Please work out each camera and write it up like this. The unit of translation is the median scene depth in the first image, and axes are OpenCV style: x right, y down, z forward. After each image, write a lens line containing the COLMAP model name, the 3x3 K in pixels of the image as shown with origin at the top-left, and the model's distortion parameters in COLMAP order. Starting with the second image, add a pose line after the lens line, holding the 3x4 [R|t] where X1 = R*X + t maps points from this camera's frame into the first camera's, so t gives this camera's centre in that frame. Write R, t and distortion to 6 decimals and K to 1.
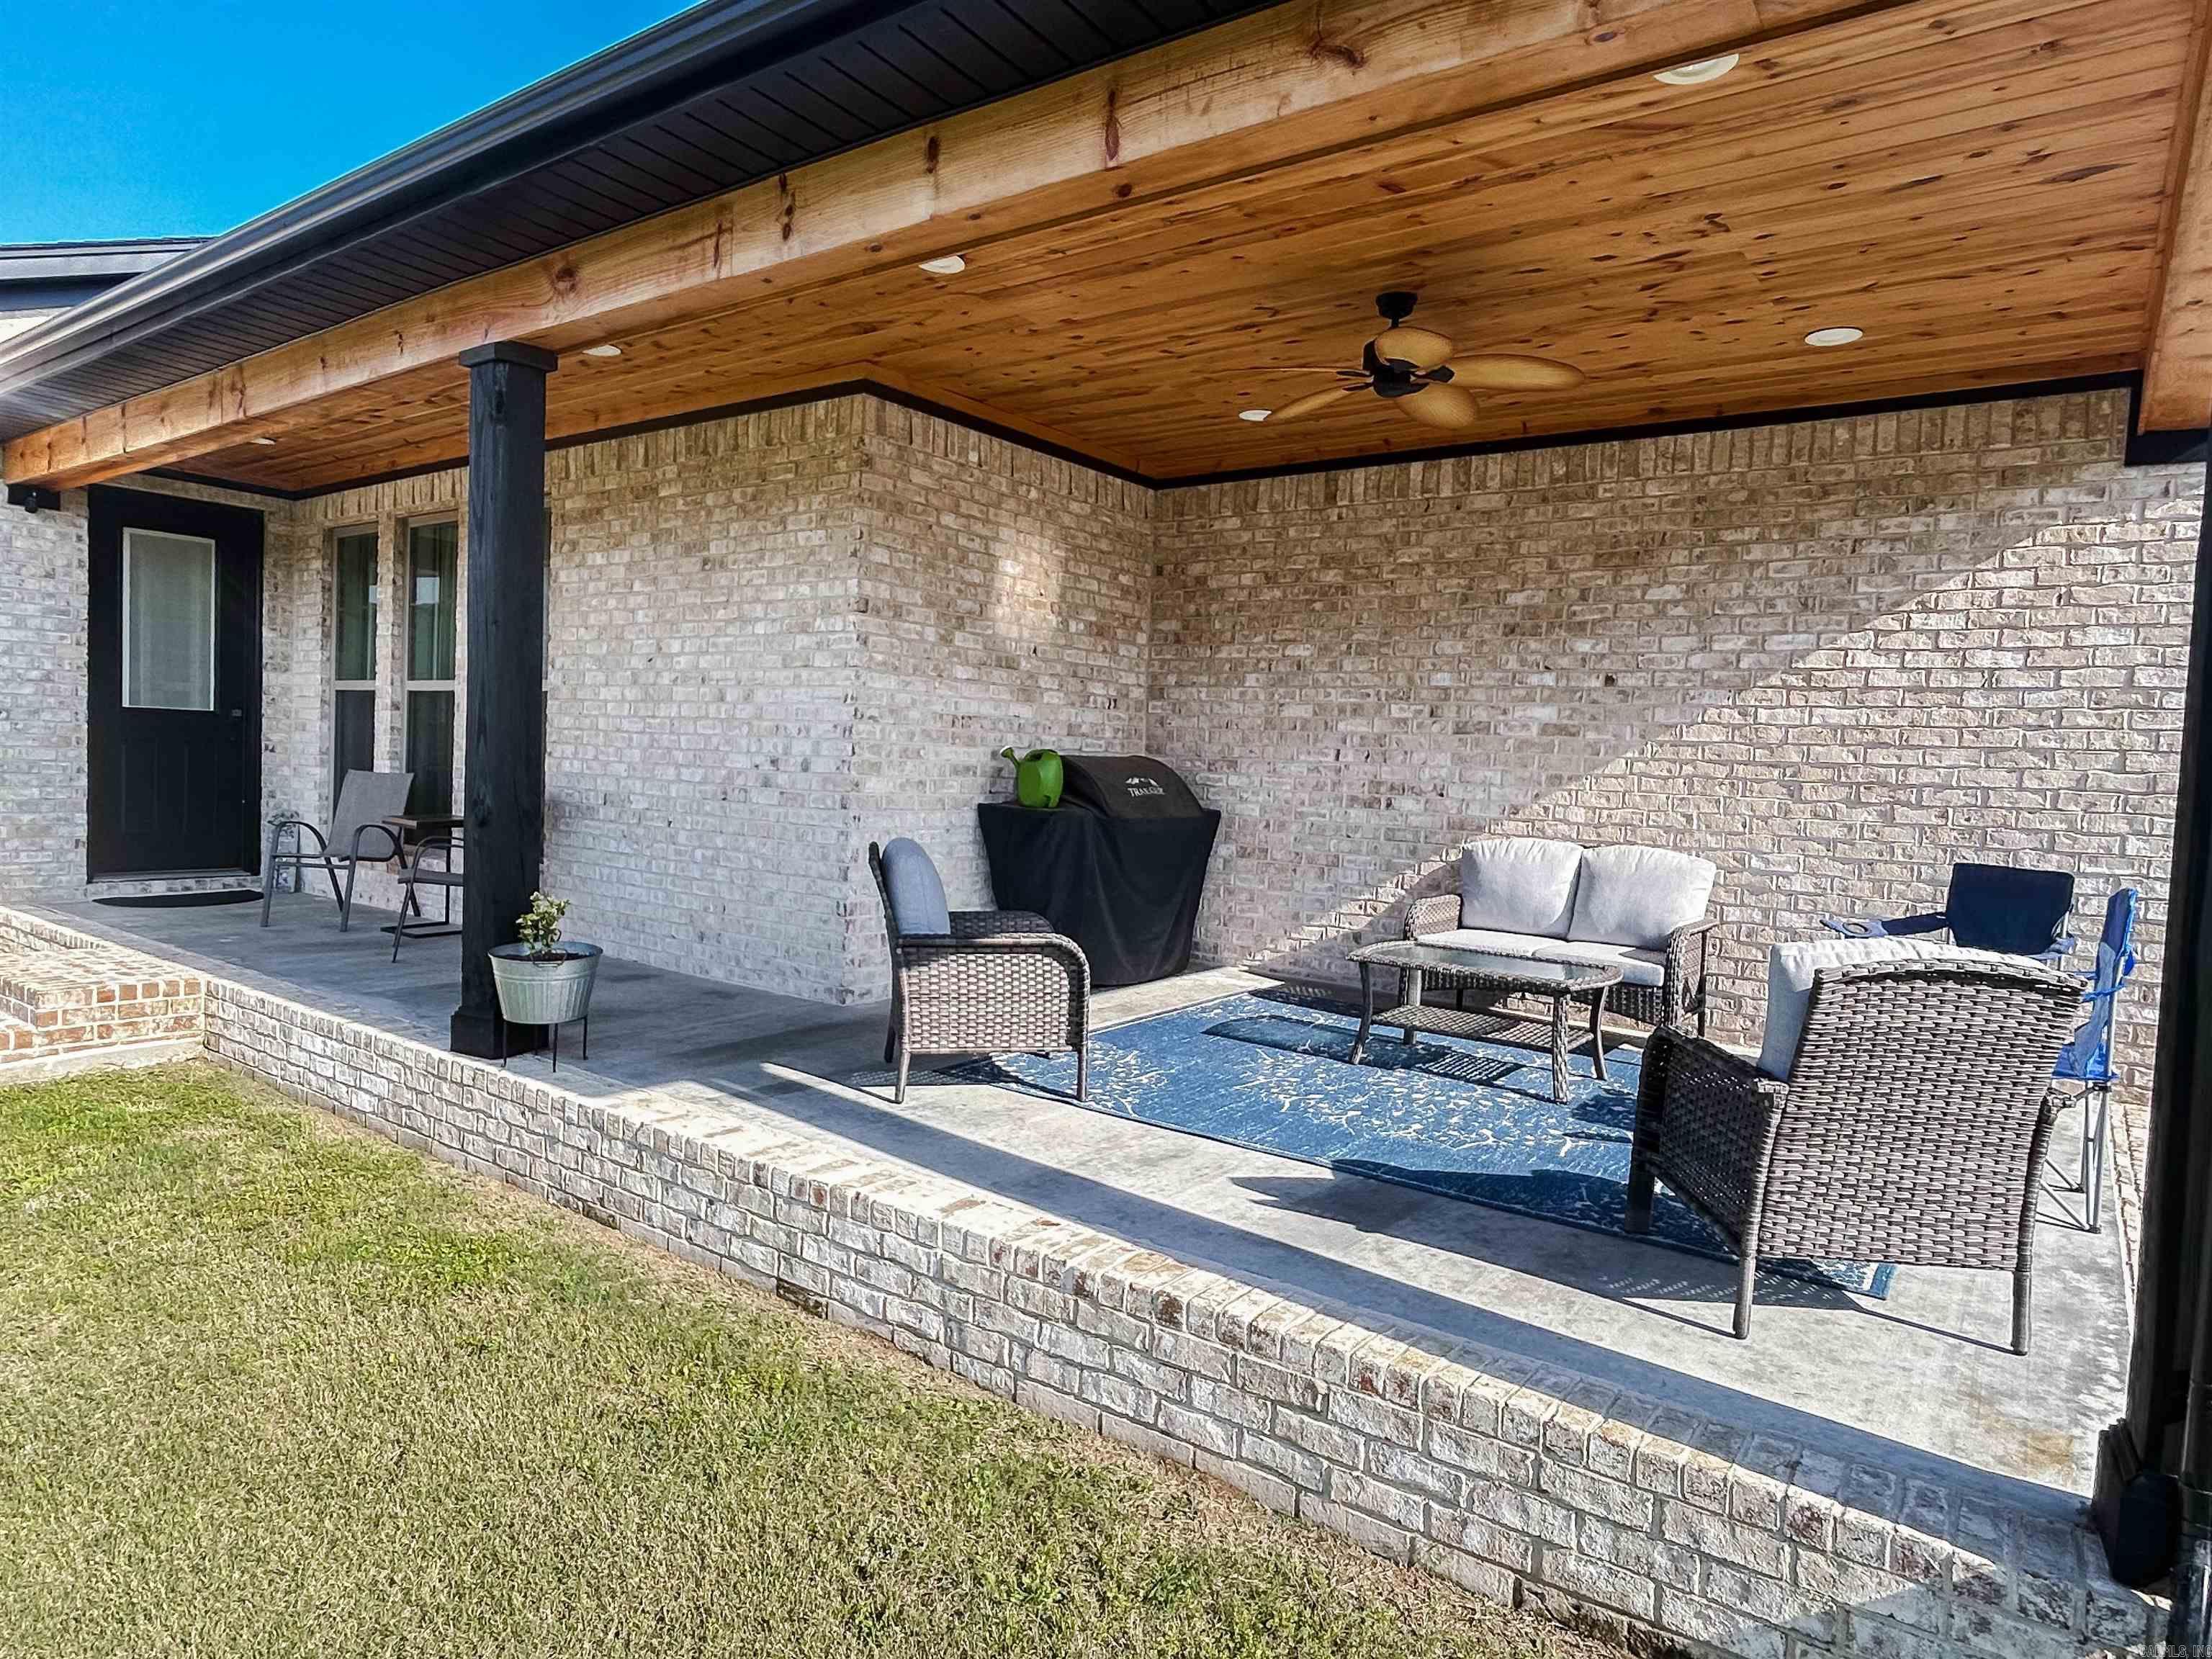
lens RADIAL K [[1324.7, 0, 1102.5], [0, 1324.7, 825.2], [0, 0, 1]] dist [-0.000947, -0.001537]
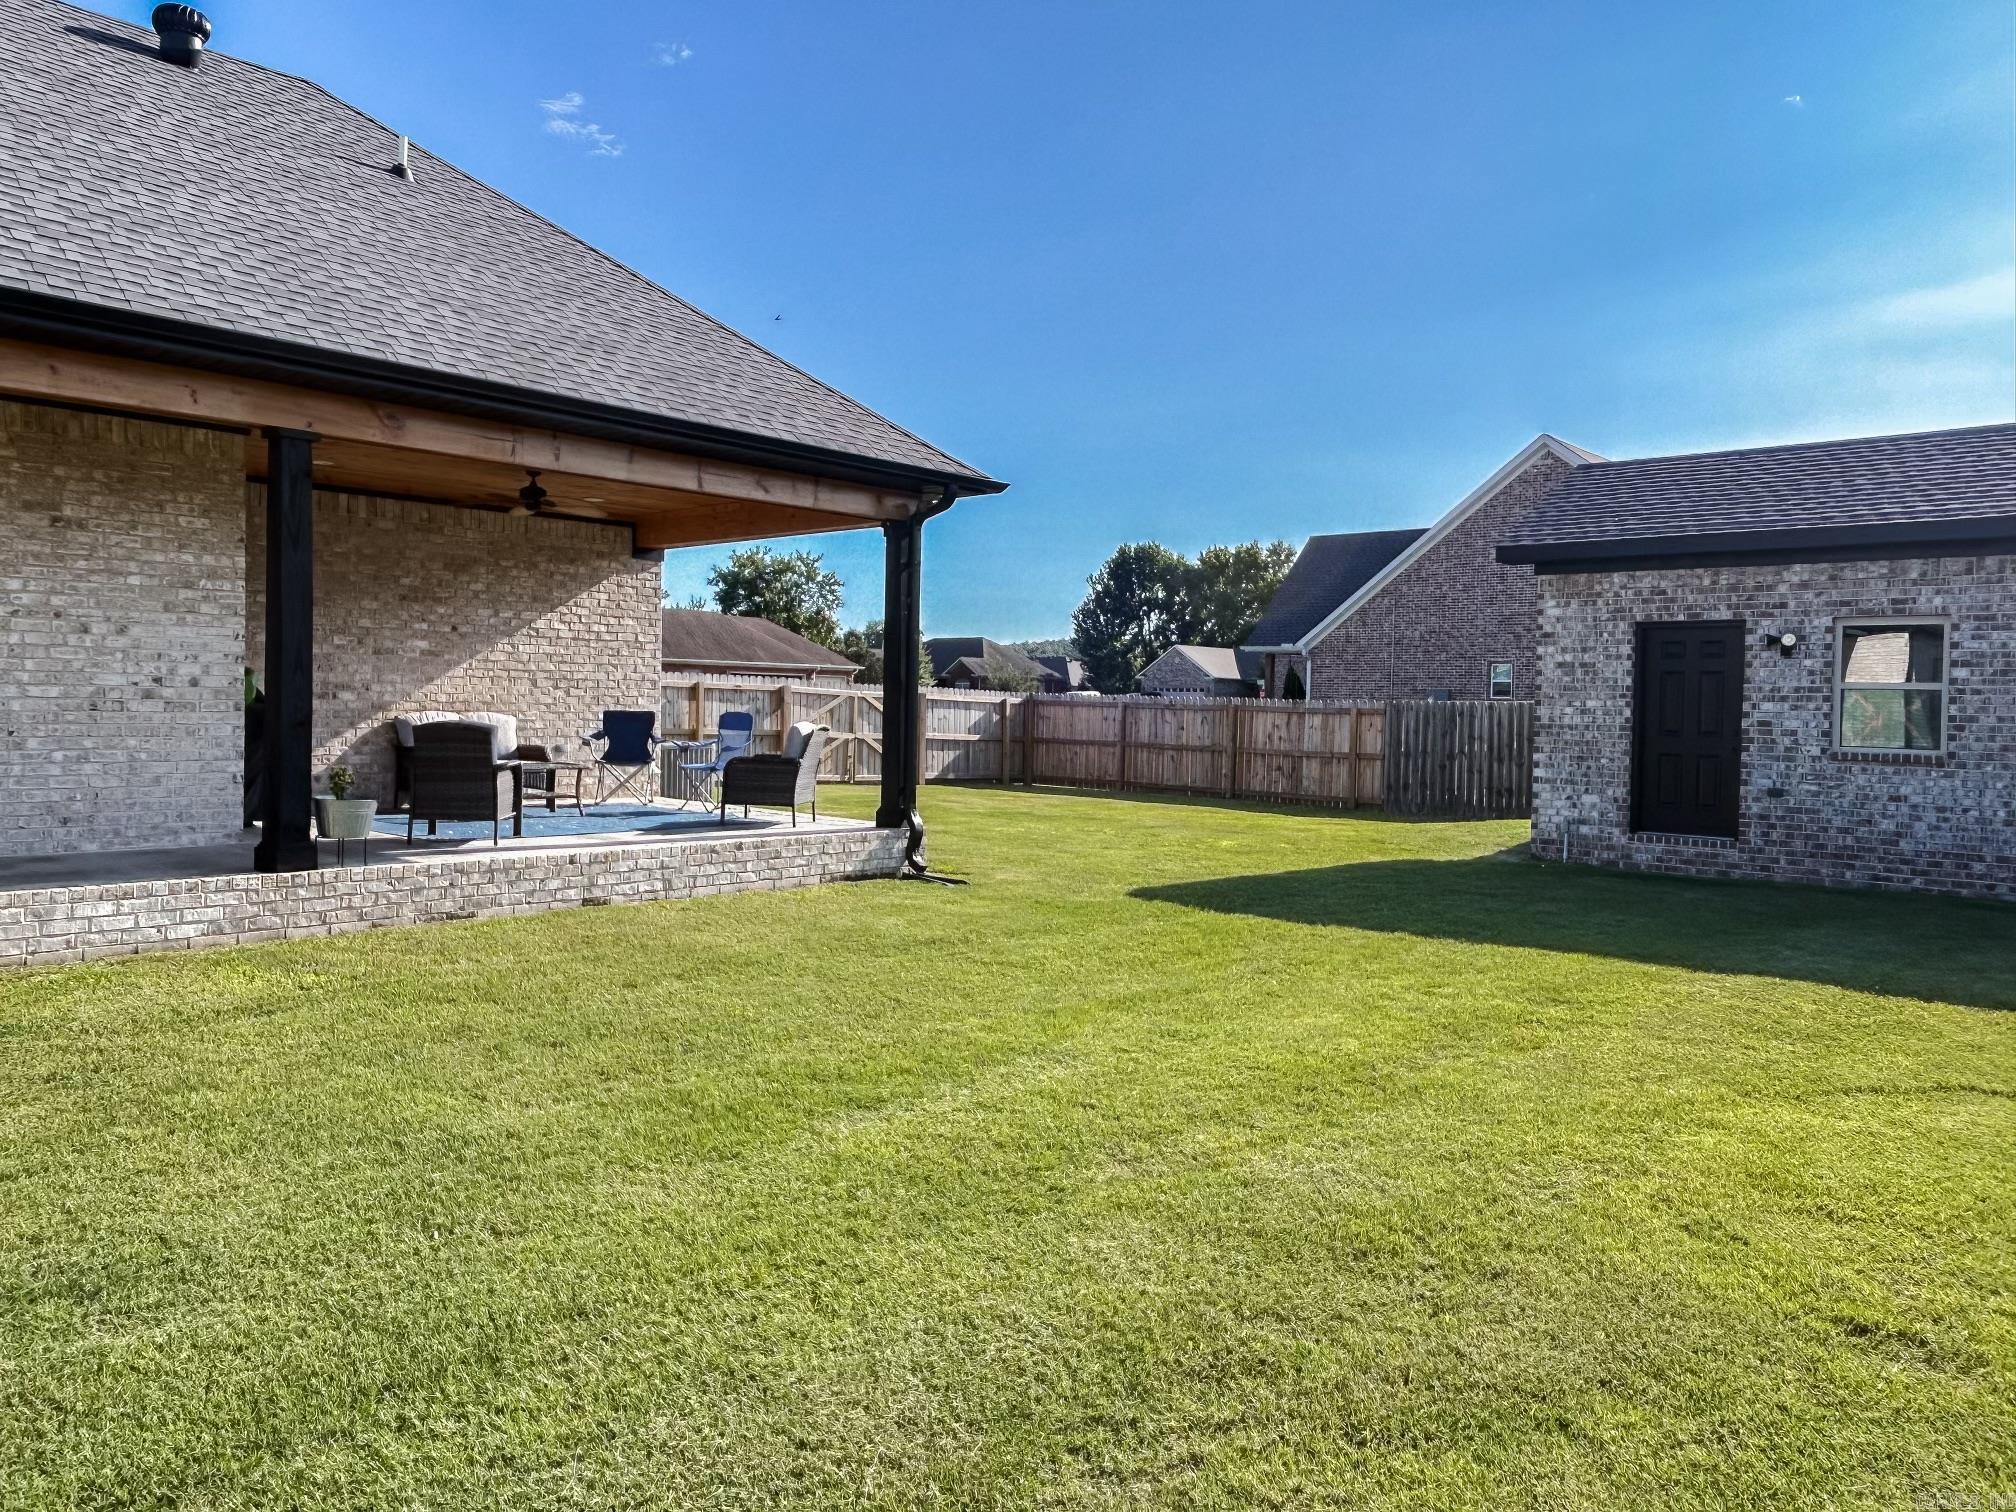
lens RADIAL K [[1417.1, 0, 993.2], [0, 1417.1, 756.7], [0, 0, 1]] dist [-0.006398, -0.010947]
pose [[0.105075, -0.076901, 0.991487, -1.673711], [0.034074, 0.996699, 0.073695, -0.048725], [-0.993880, 0.026040, 0.107348, -0.012262]]
